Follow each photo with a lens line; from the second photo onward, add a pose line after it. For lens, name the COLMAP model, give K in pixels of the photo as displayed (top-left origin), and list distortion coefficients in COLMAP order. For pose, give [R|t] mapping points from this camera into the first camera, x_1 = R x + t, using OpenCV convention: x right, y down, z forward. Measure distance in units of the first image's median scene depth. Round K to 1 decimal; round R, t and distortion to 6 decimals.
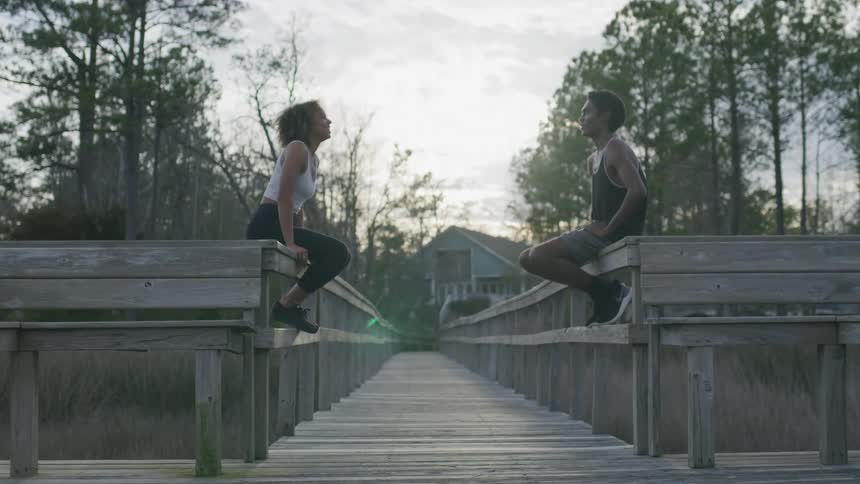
lens RADIAL K [[1287.1, 0, 430.0], [0, 1287.1, 242.0], [0, 0, 1]] dist [-0.006150, 0.028424]
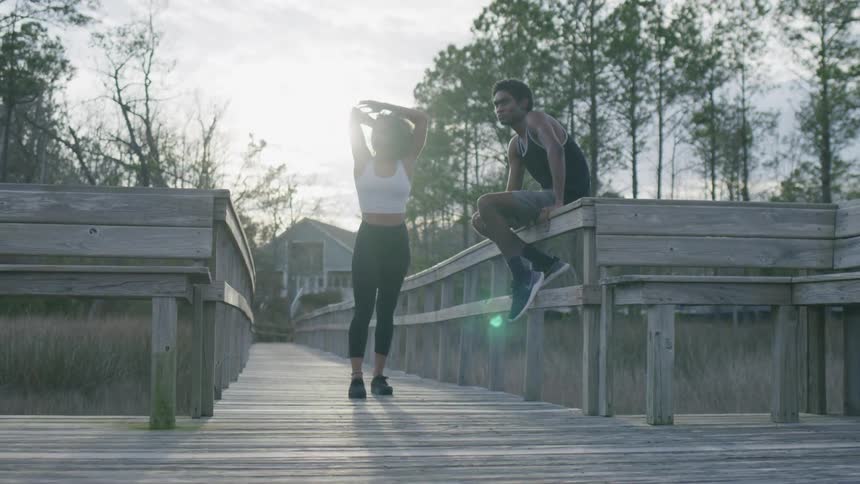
lens RADIAL K [[1291.4, 0, 430.0], [0, 1291.4, 242.0], [0, 0, 1]] dist [0.004569, -0.042939]
pose [[0.992020, 0.026647, 0.123230, -0.015409], [-0.026758, 0.999642, -0.000754, 0.006034], [-0.123205, -0.002549, 0.992378, 0.002860]]
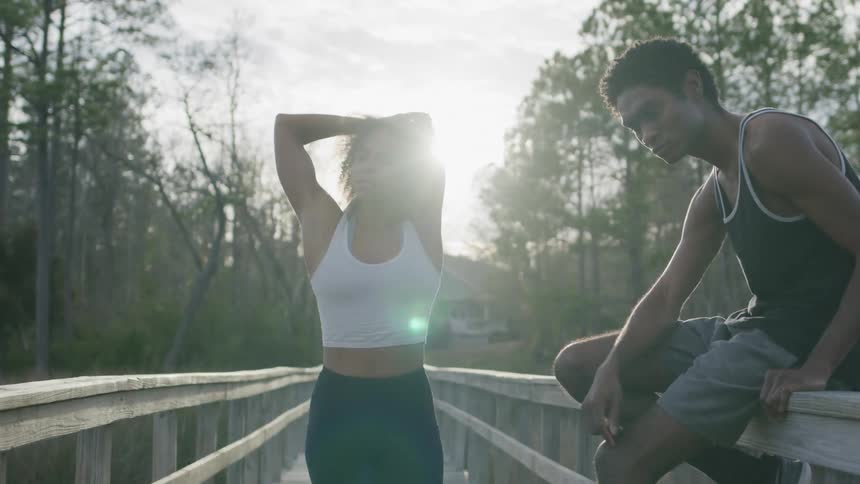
lens RADIAL K [[1291.4, 0, 430.0], [0, 1291.4, 242.0], [0, 0, 1]] dist [0.004569, -0.042939]
pose [[0.999539, 0.001216, 0.030342, 0.004756], [-0.000841, 0.999923, -0.012380, -0.005349], [-0.030355, 0.012349, 0.999463, 0.108106]]
